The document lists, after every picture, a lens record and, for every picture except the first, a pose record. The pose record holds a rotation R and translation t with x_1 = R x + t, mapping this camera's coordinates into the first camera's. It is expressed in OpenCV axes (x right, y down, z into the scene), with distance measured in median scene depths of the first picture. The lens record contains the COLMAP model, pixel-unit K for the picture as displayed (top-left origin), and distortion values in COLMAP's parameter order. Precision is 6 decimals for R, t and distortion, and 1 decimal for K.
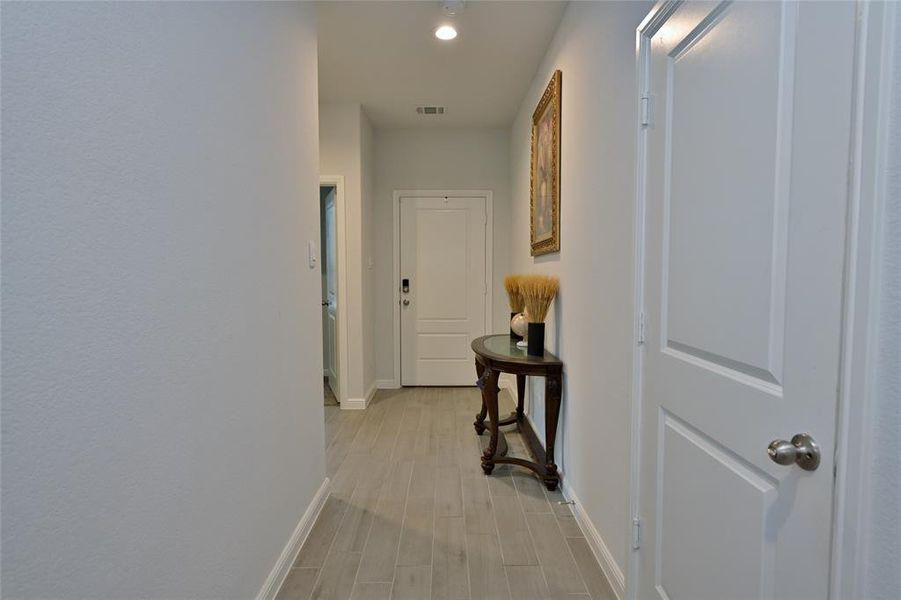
lens RADIAL K [[447.0, 0, 449.6], [0, 447.0, 304.4], [0, 0, 1]] dist [-0.004070, 0.003523]
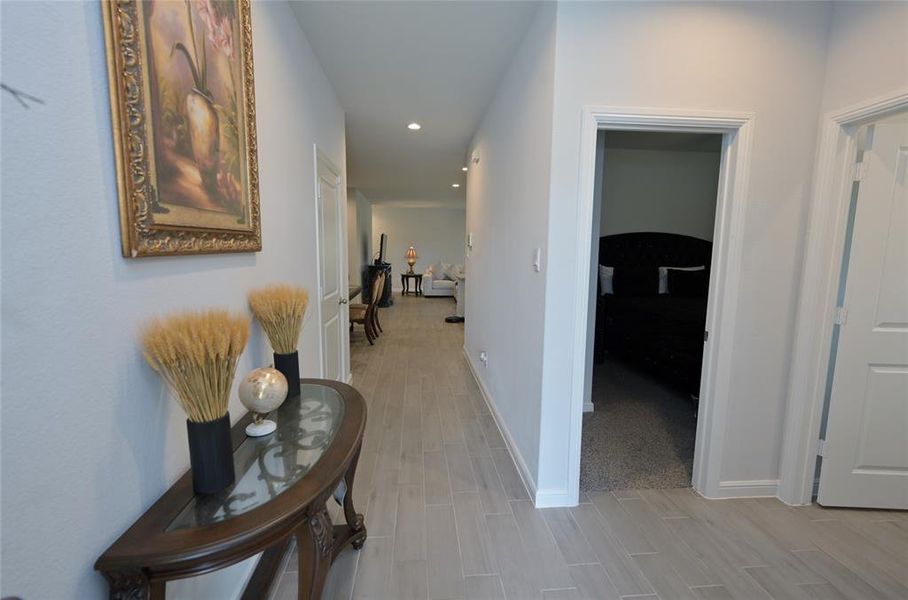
lens RADIAL K [[445.6, 0, 453.8], [0, 445.6, 303.8], [0, 0, 1]] dist [-0.001268, -0.000193]
pose [[-0.997115, 0.000404, -0.075907, -0.022227], [-0.015005, 0.979206, 0.202314, -0.204955], [0.074411, 0.202870, -0.976374, 1.900087]]
